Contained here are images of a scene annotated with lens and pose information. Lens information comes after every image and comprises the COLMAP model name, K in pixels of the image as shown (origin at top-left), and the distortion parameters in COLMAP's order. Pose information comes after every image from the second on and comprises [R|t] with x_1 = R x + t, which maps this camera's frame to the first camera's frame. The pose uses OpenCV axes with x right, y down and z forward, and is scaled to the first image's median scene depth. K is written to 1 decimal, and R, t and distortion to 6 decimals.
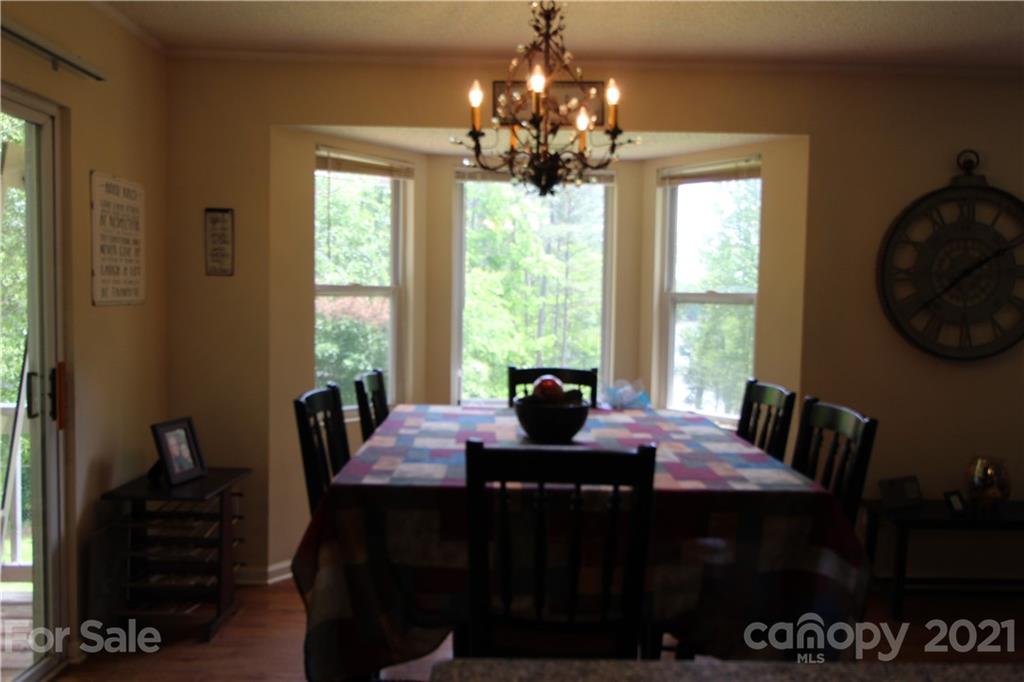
lens RADIAL K [[728.5, 0, 514.3], [0, 728.5, 333.3], [0, 0, 1]] dist [0.007727, 0.001401]
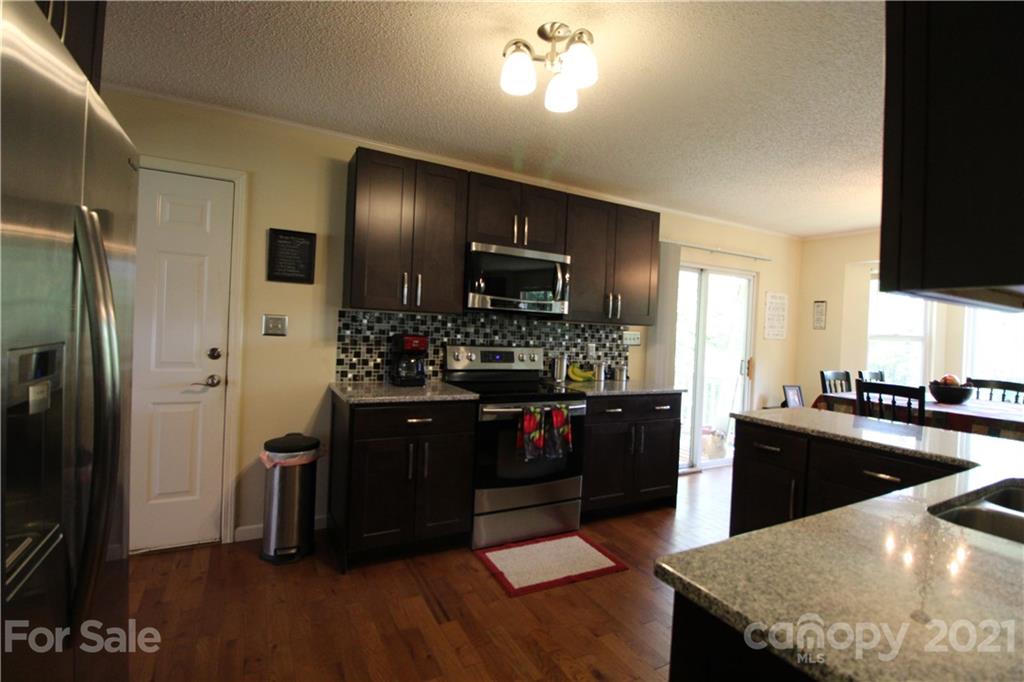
lens RADIAL K [[470.6, 0, 510.7], [0, 470.6, 331.5], [0, 0, 1]] dist [-0.007751, -0.009918]
pose [[0.478731, 0.011424, -0.877887, 0.532864], [-0.081272, 0.996199, -0.031356, 0.066902], [0.874192, 0.086359, 0.477840, -0.706977]]
